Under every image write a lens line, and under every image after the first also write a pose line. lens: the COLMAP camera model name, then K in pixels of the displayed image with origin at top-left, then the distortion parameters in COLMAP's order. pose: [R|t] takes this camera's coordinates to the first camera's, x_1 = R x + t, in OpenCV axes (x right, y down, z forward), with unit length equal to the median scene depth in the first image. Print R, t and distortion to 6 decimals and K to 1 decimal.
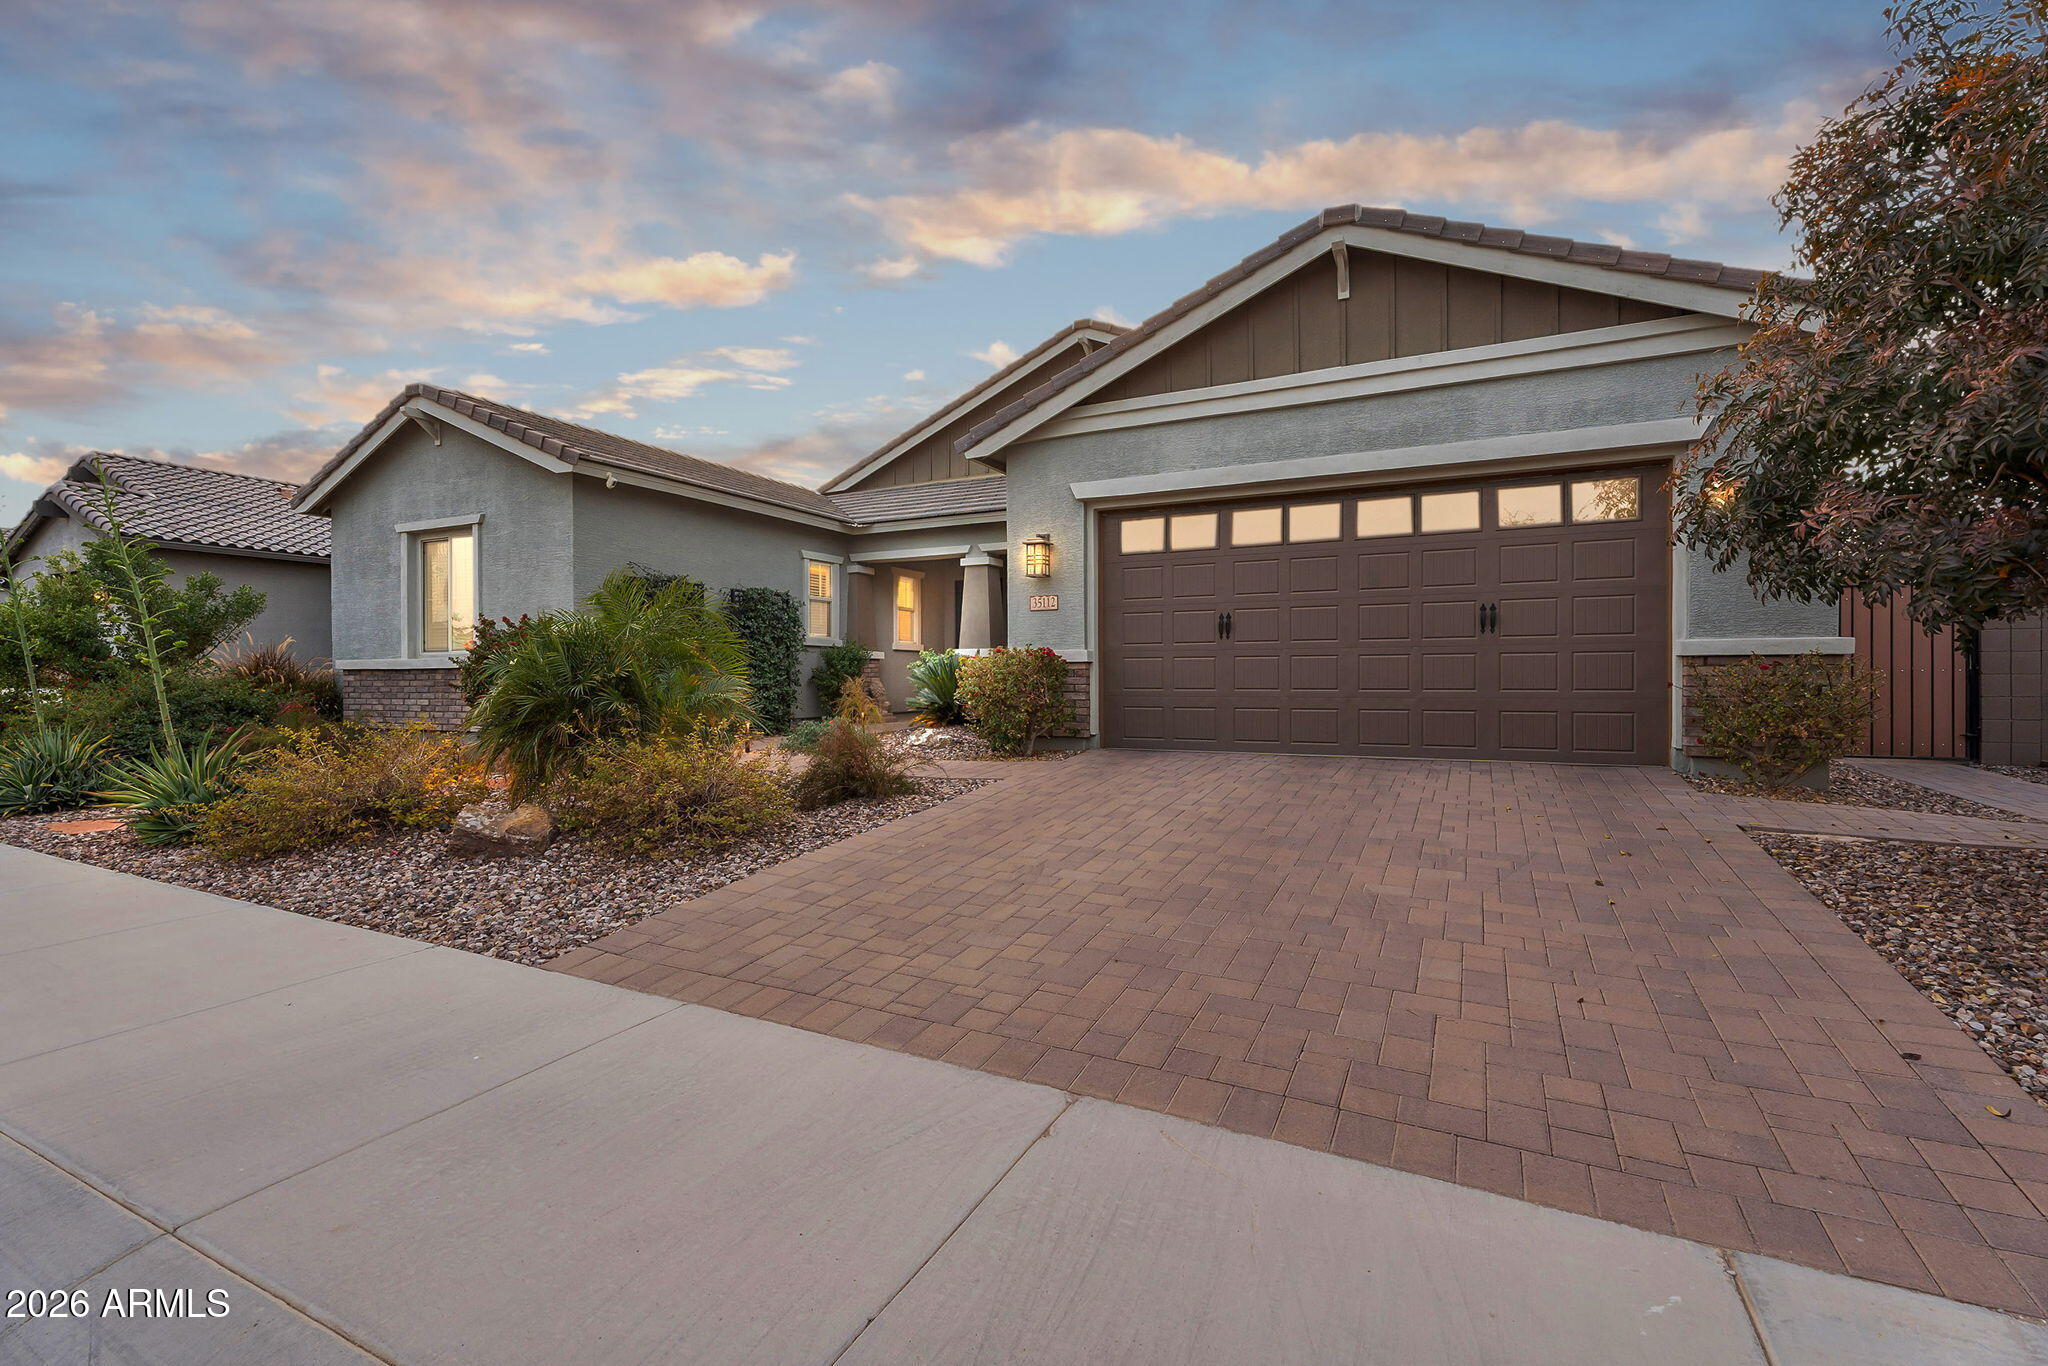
lens RADIAL K [[905.1, 0, 1024.0], [0, 905.1, 683.0], [0, 0, 1]] dist [-0.009039, 0.001156]
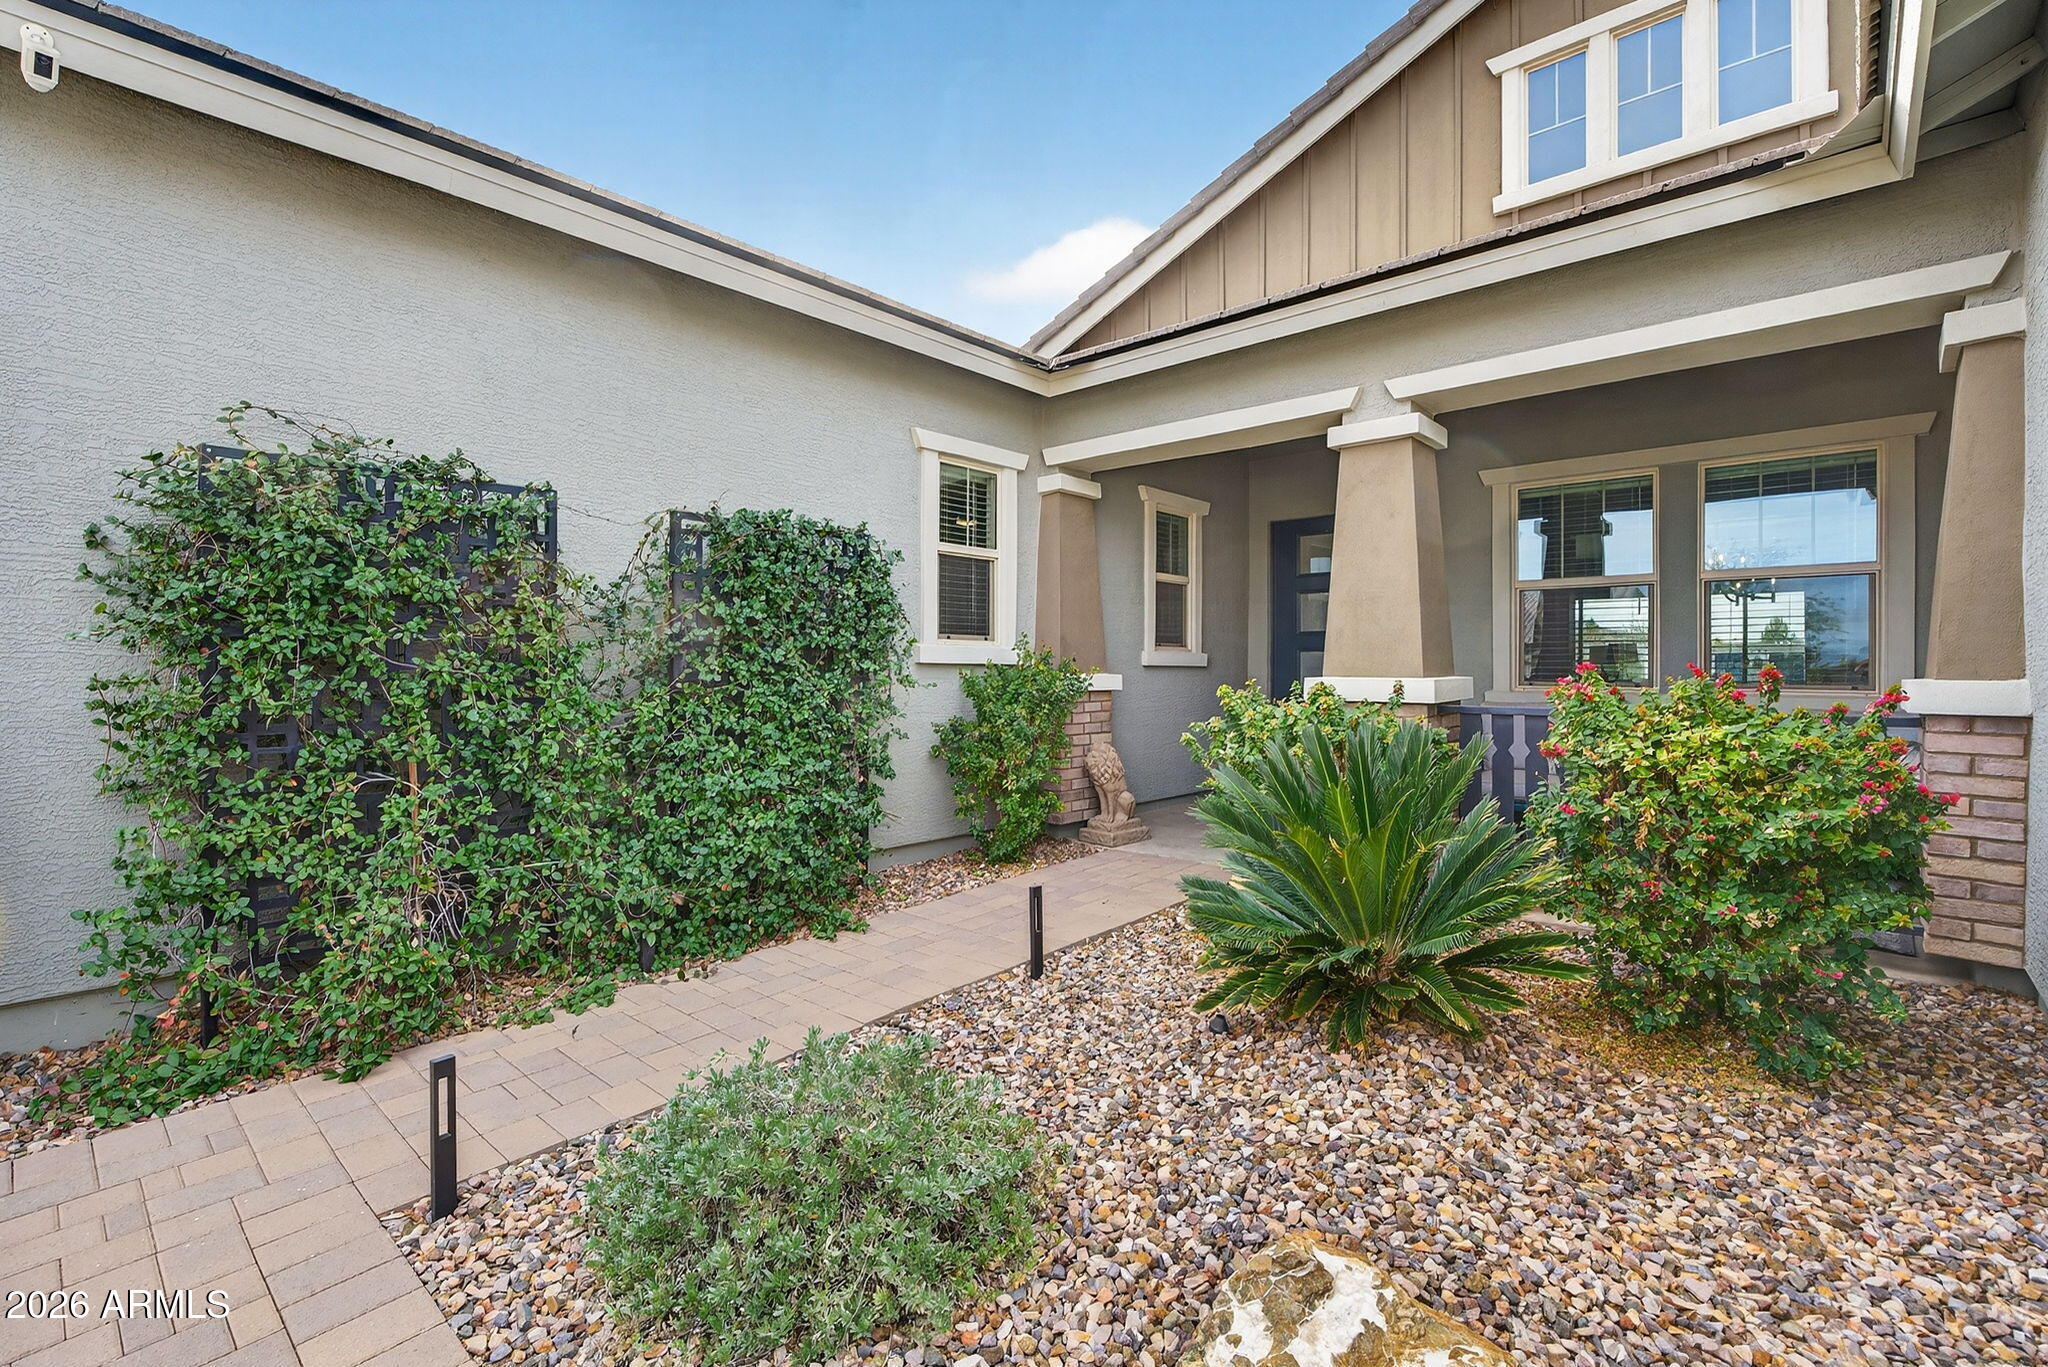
lens RADIAL K [[905.1, 0, 1024.0], [0, 905.1, 683.5], [0, 0, 1]] dist [-0.009039, 0.001156]
pose [[0.962348, 0.014947, -0.271408, -0.094975], [-0.010801, 0.999801, 0.016763, -0.043095], [0.271604, -0.013200, 0.962319, 0.668103]]
